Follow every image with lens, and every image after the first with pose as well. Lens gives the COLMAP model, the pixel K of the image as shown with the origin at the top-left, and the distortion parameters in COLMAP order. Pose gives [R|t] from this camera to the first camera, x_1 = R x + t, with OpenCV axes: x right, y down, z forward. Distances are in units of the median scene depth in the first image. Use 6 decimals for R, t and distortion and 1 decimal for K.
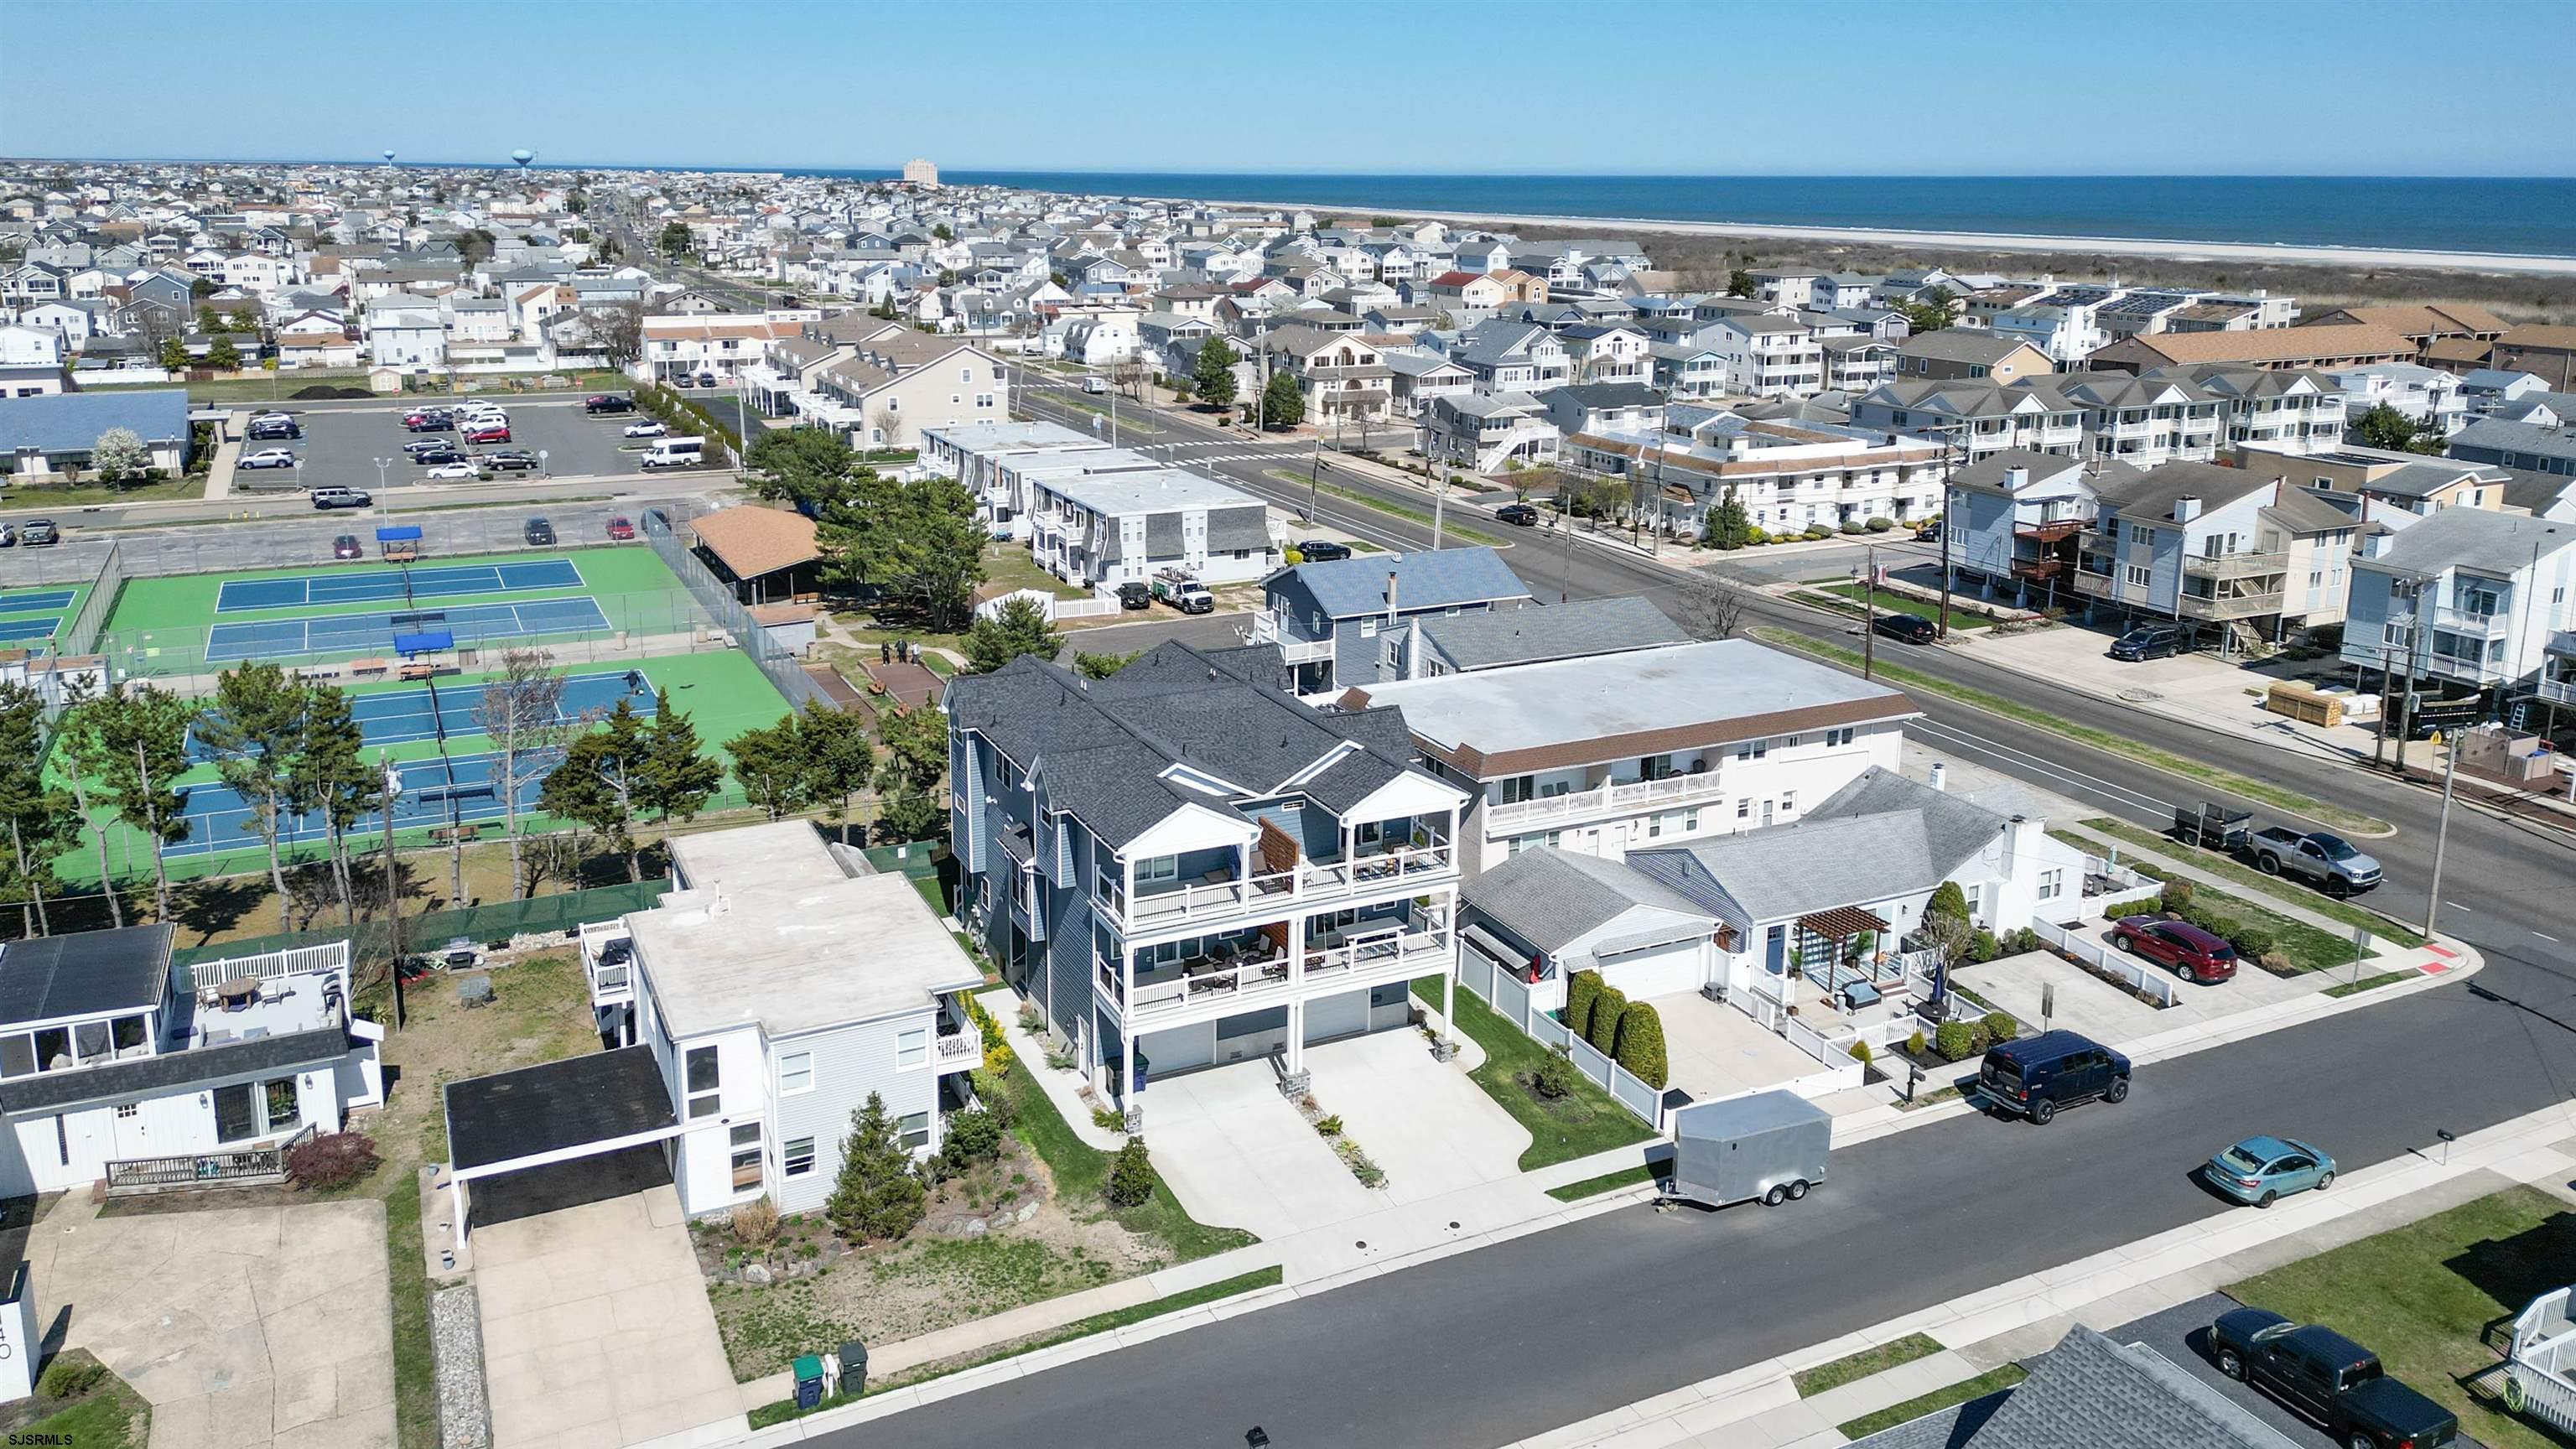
lens RADIAL K [[1965.6, 0, 1288.0], [0, 1965.6, 724.5], [0, 0, 1]] dist [0.119324, -0.174940]
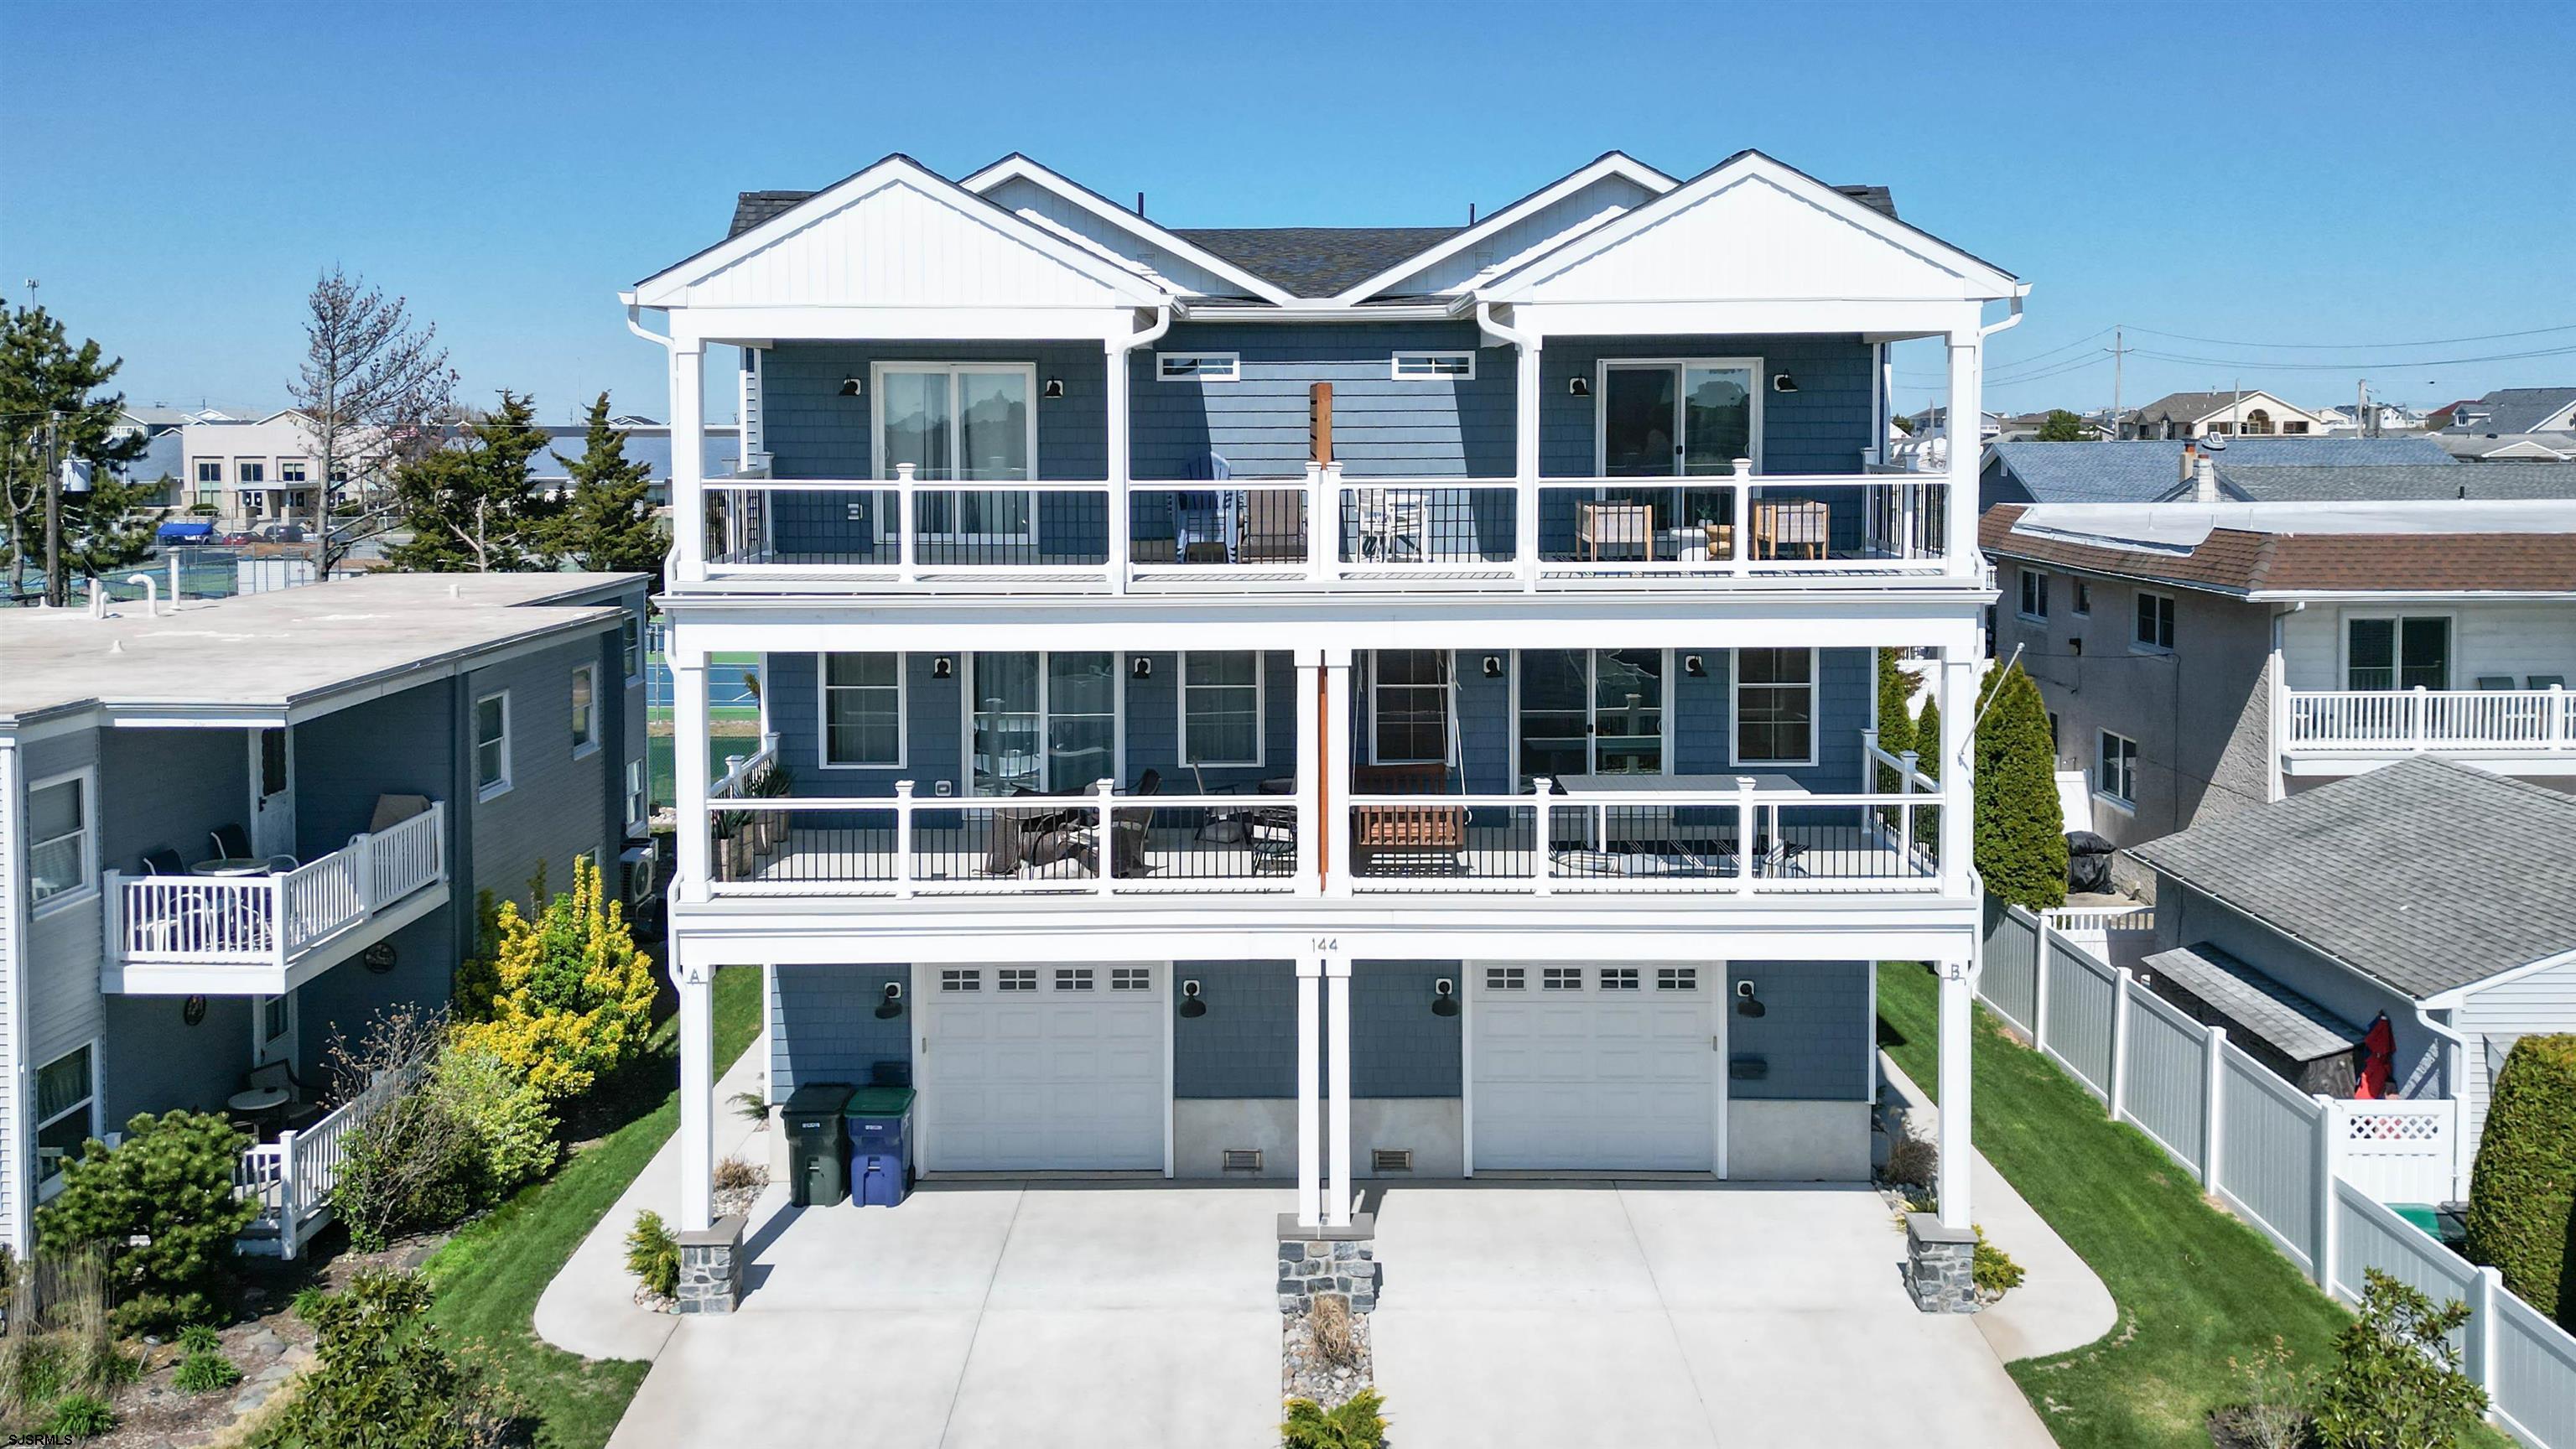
lens RADIAL K [[2005.6, 0, 1245.0], [0, 2005.6, 592.9], [0, 0, 1]] dist [0.044032, -0.001239]
pose [[0.888826, 0.020396, -0.457791, 0.067790], [-0.116212, 0.976383, -0.182130, 0.076836], [0.443265, 0.215083, 0.870204, 0.390581]]
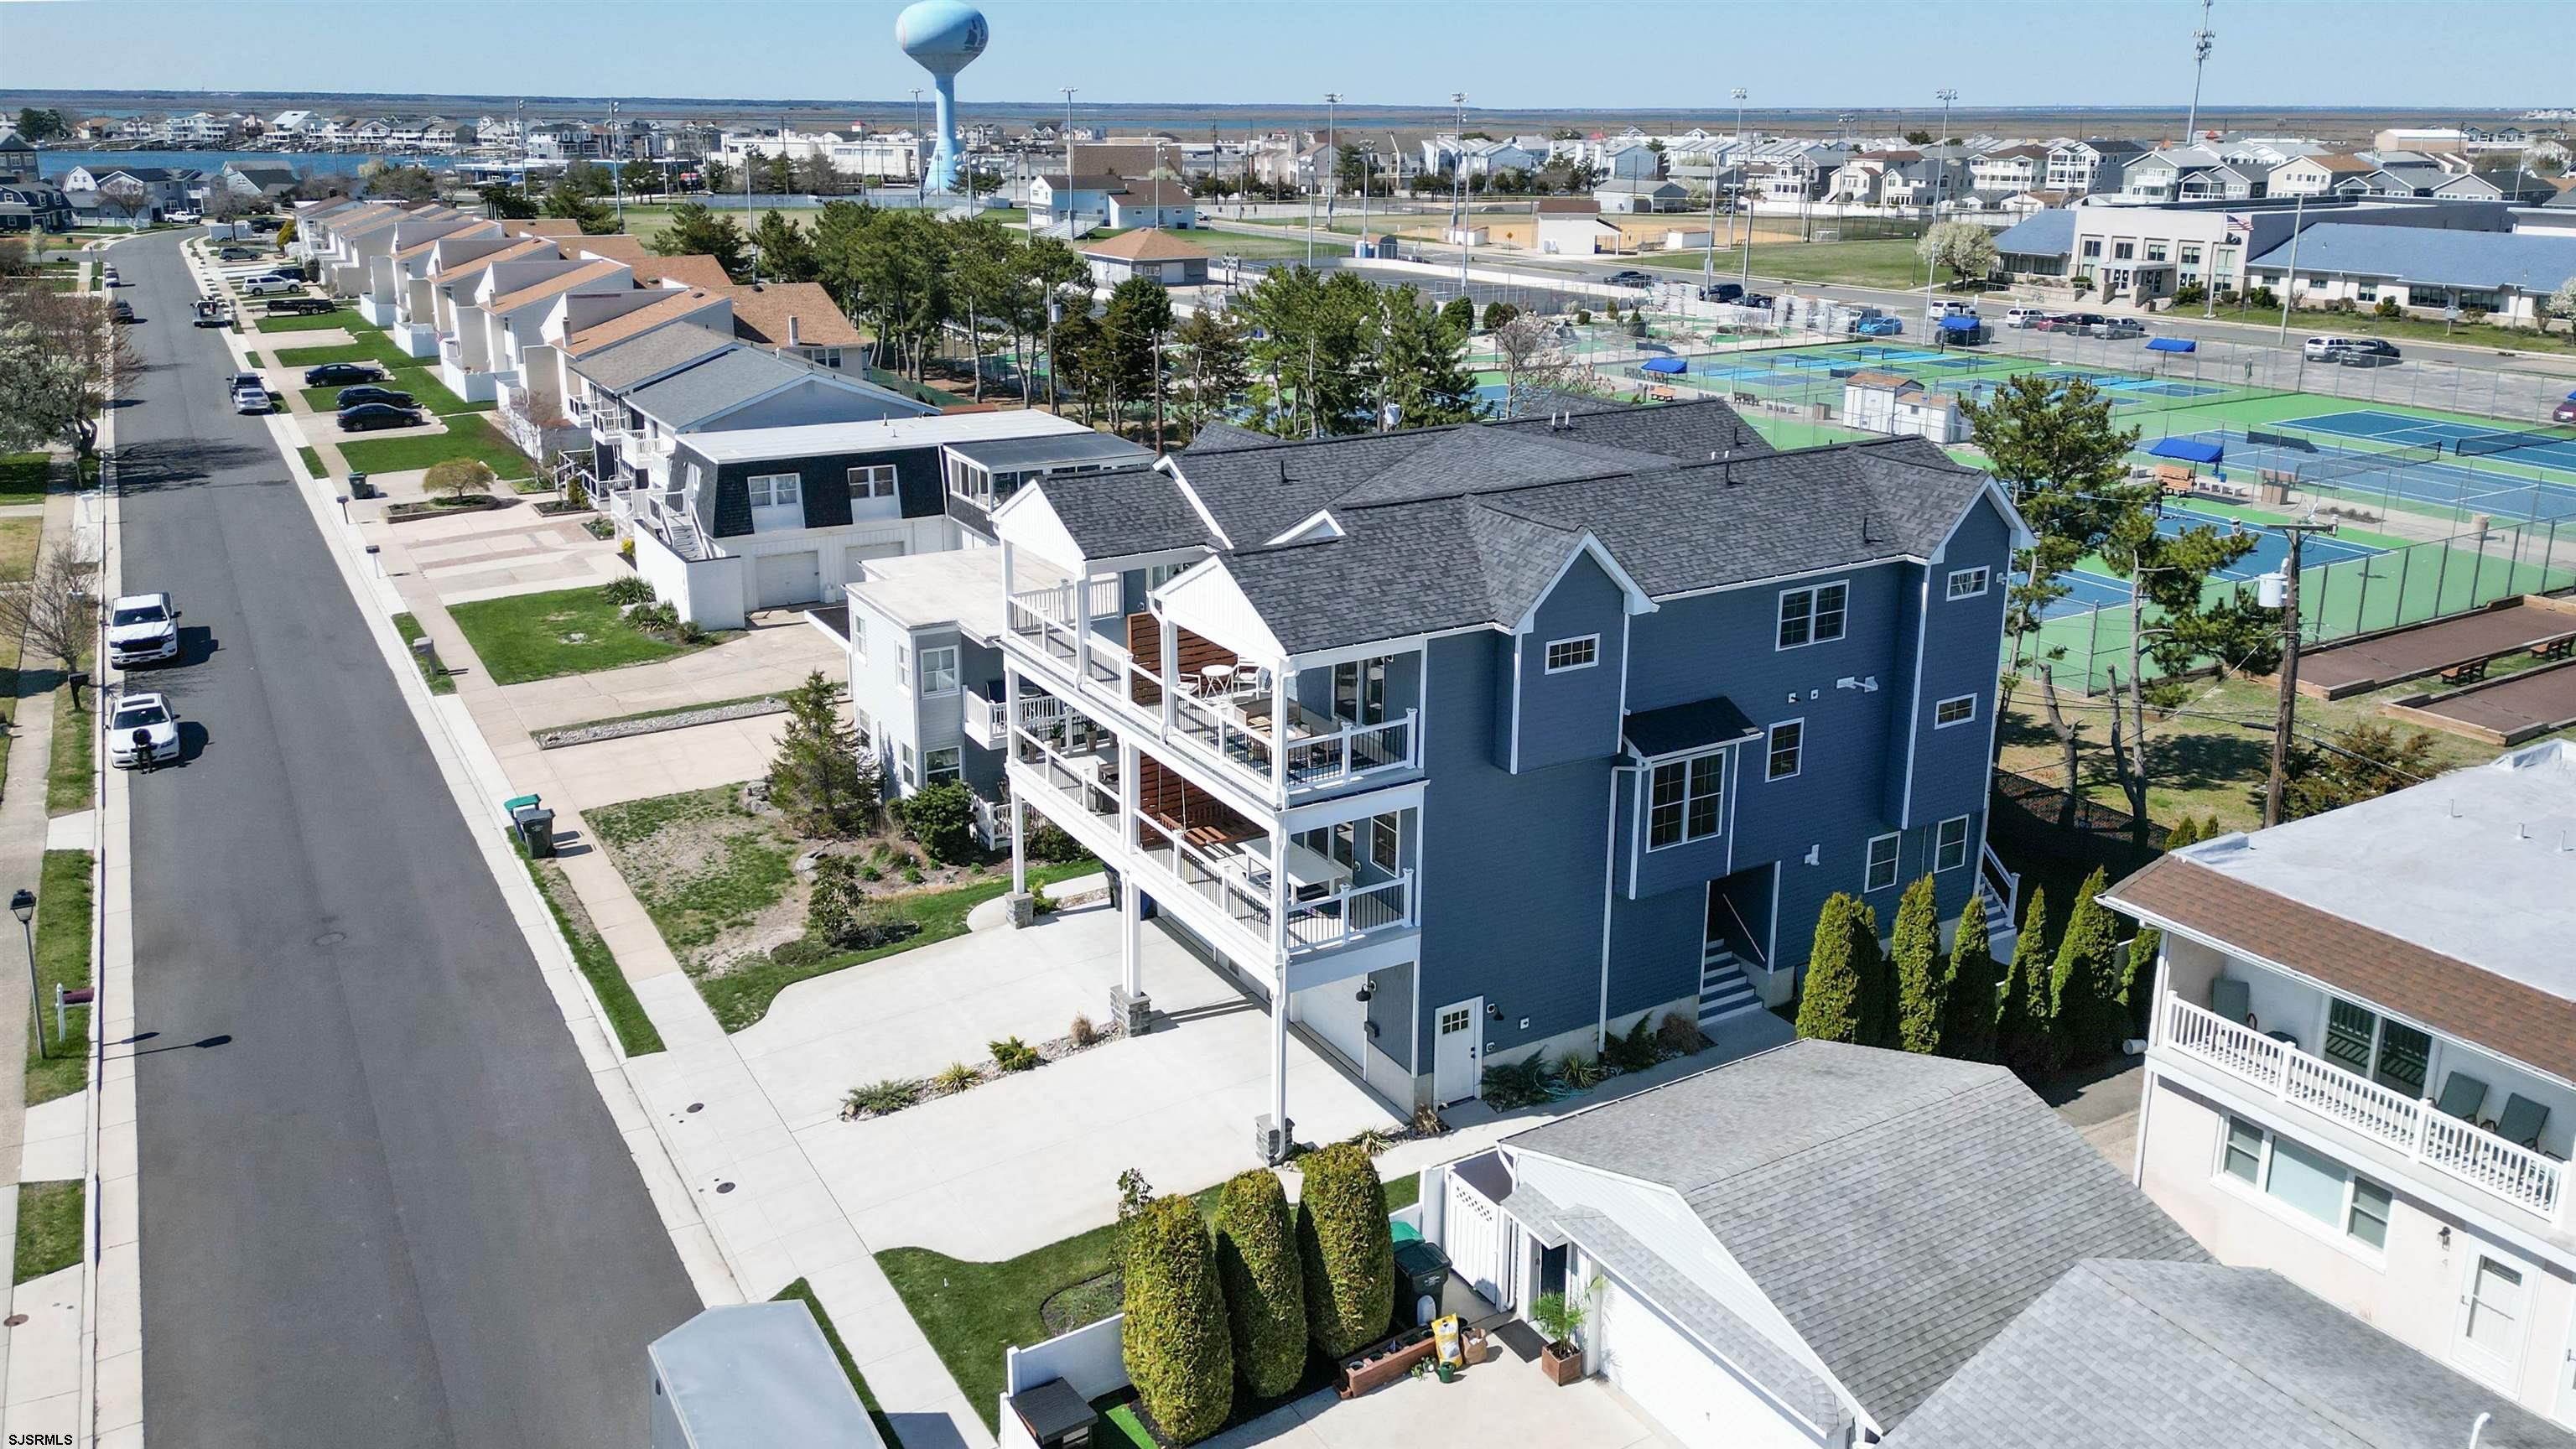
lens RADIAL K [[1857.4, 0, 1241.6], [0, 1857.4, 711.4], [0, 0, 1]] dist [0.079290, -0.078145]
pose [[0.047693, 0.296606, -0.953808, 0.290746], [-0.282766, 0.919843, 0.271905, -0.039983], [0.958002, 0.256737, 0.127741, 0.507573]]
